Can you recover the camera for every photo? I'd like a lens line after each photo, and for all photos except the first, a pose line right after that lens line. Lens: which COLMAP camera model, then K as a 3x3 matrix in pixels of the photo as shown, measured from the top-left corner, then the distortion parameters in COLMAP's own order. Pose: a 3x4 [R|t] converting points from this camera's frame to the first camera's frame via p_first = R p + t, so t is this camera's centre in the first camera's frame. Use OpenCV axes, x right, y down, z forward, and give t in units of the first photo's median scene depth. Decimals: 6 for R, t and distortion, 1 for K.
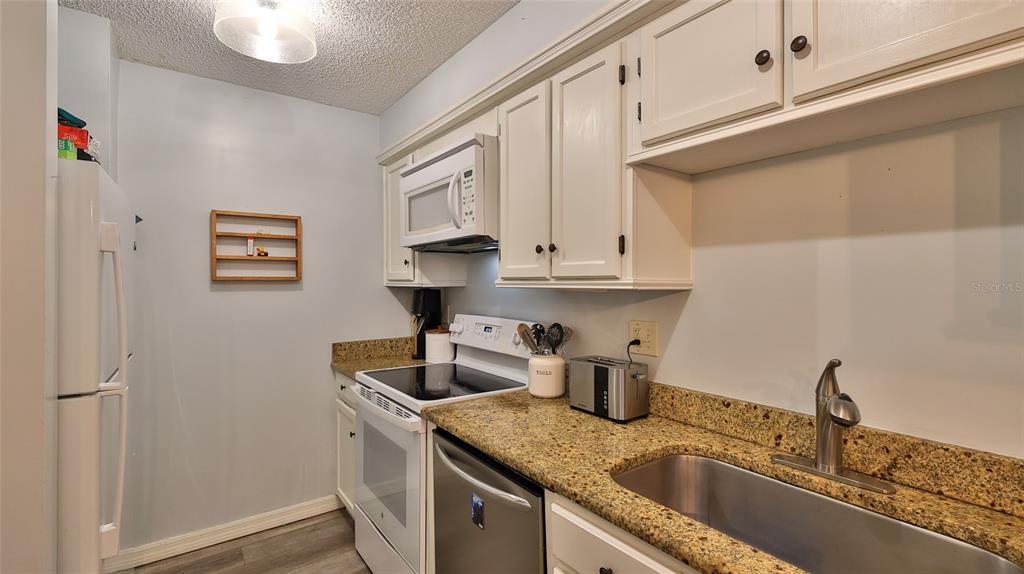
lens RADIAL K [[459.0, 0, 510.0], [0, 459.0, 282.1], [0, 0, 1]] dist [0.000278, -0.000073]
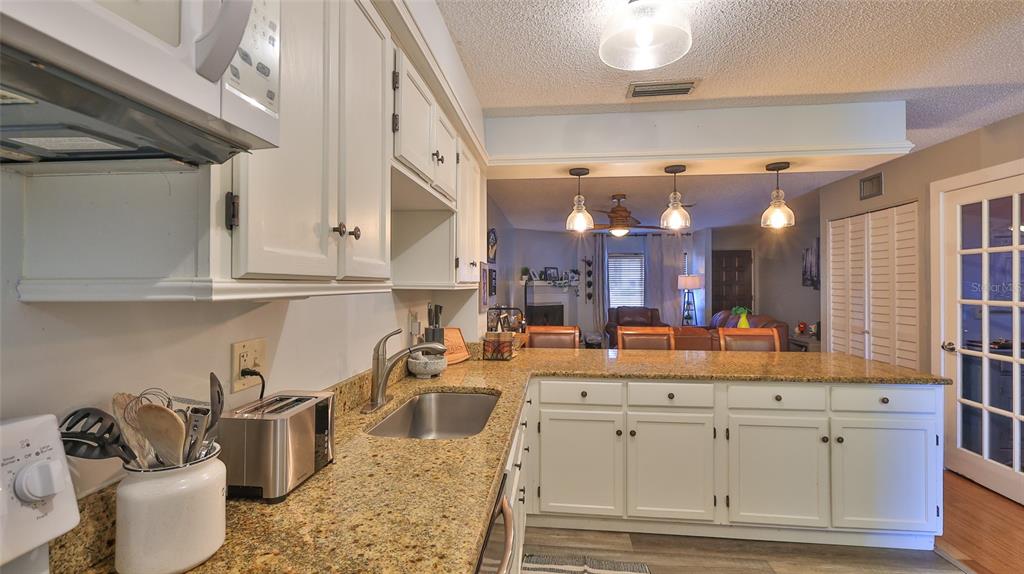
lens RADIAL K [[459.0, 0, 510.0], [0, 459.0, 282.1], [0, 0, 1]] dist [0.000278, -0.000073]
pose [[-0.741445, 0.002063, 0.671010, -0.570659], [0.000453, 0.999997, -0.002575, -0.001662], [-0.671013, -0.001605, -0.741444, 1.496848]]
